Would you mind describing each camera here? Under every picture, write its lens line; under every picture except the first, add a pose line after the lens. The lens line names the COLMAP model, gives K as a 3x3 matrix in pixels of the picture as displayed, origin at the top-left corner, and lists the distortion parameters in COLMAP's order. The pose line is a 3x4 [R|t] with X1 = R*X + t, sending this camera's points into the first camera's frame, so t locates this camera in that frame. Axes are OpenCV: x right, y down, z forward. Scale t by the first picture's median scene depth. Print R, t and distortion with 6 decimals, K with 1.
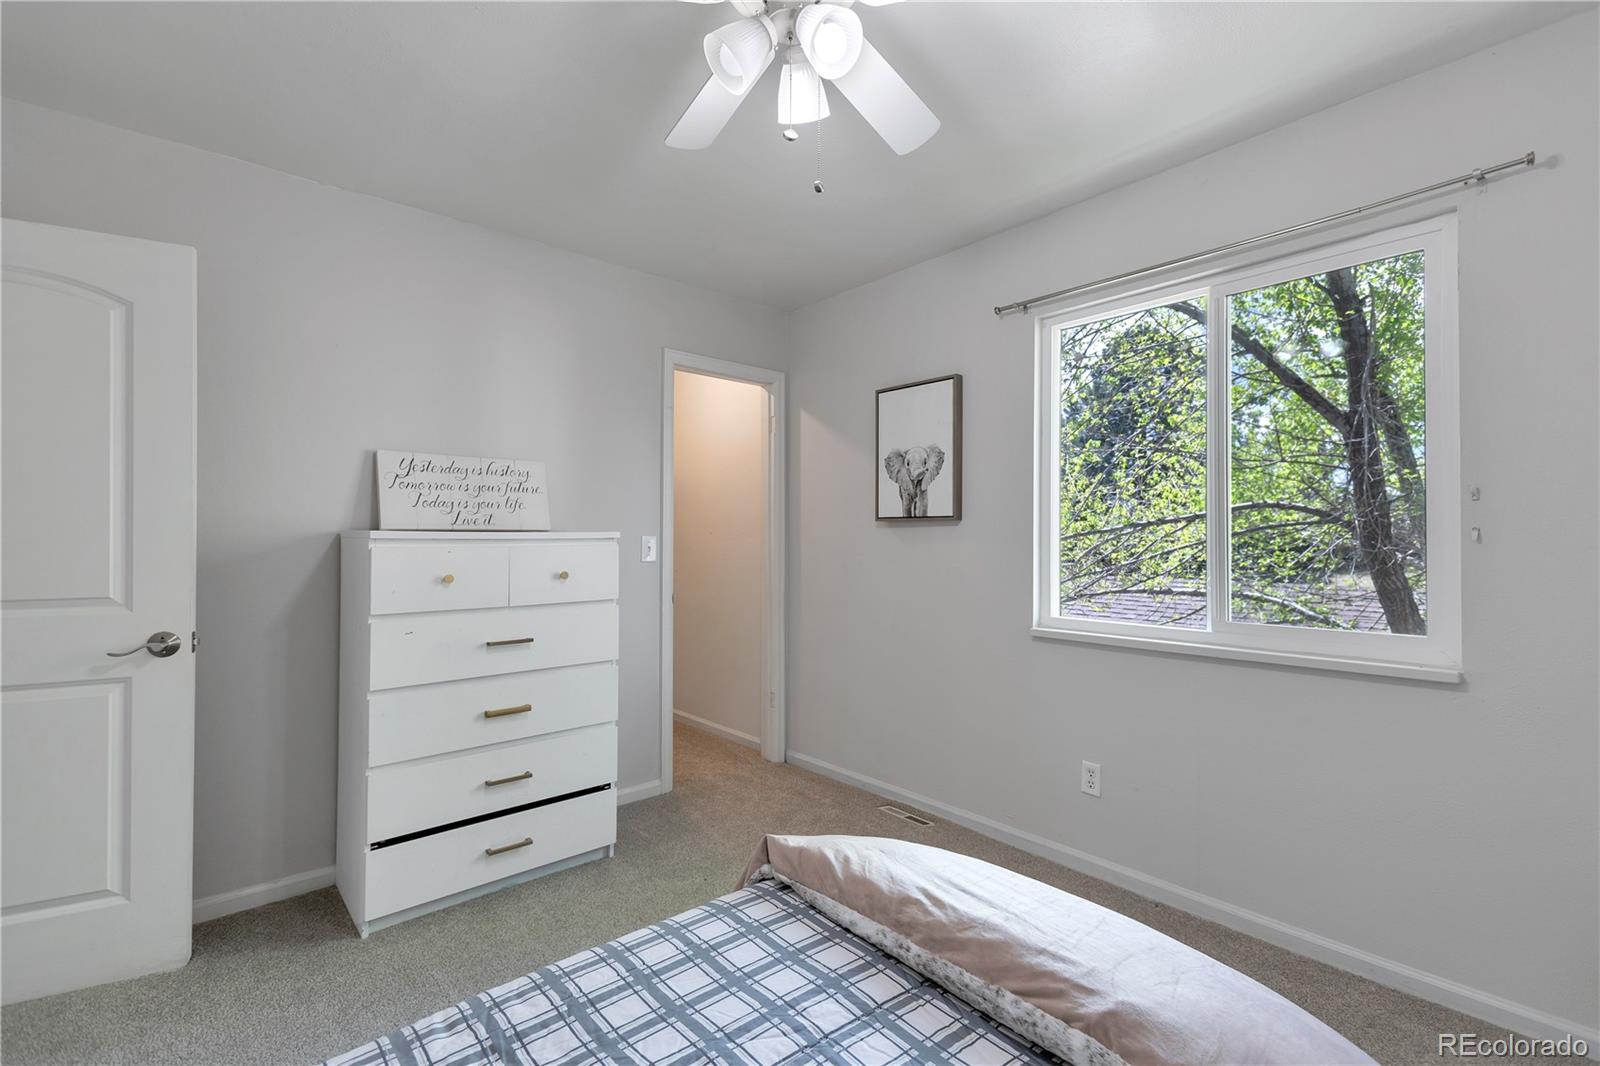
lens RADIAL K [[723.6, 0, 804.9], [0, 723.6, 535.7], [0, 0, 1]] dist [0.022045, -0.001126]
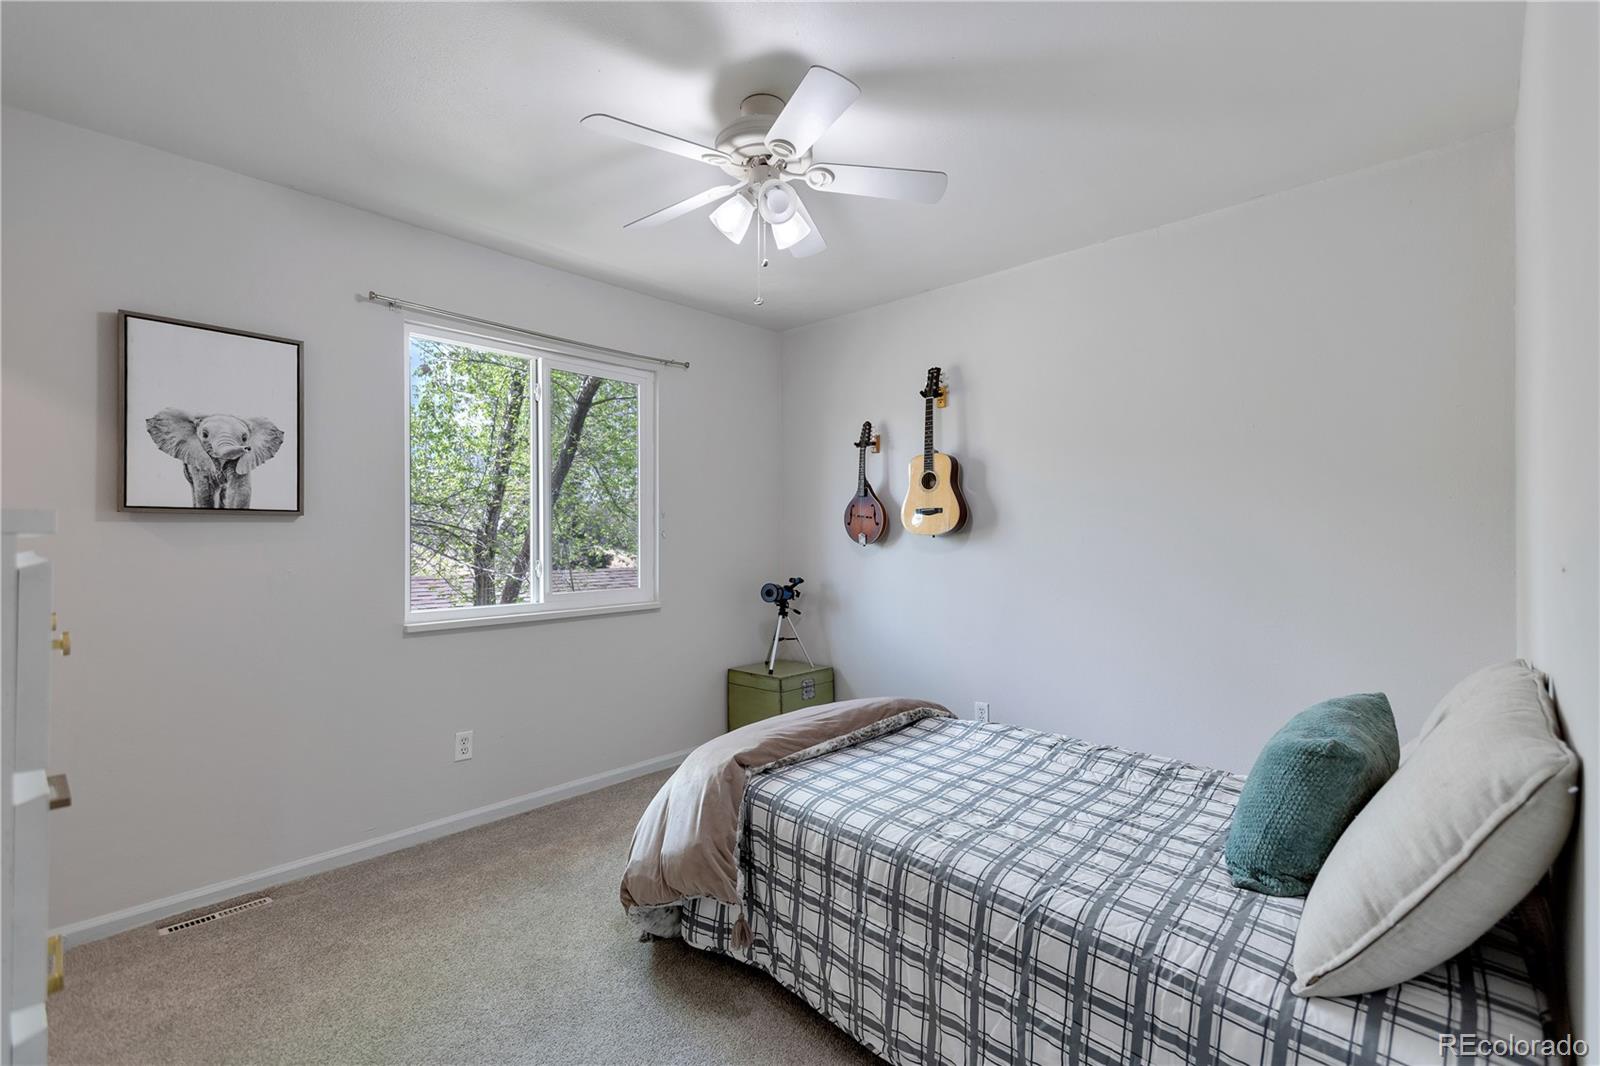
lens RADIAL K [[723.6, 0, 807.3], [0, 723.6, 535.3], [0, 0, 1]] dist [0.022045, -0.001126]
pose [[-0.122526, 0.004346, 0.992456, -0.677897], [0.003543, 0.999986, -0.003942, 0.006881], [-0.992459, 0.003034, -0.122540, 0.502075]]
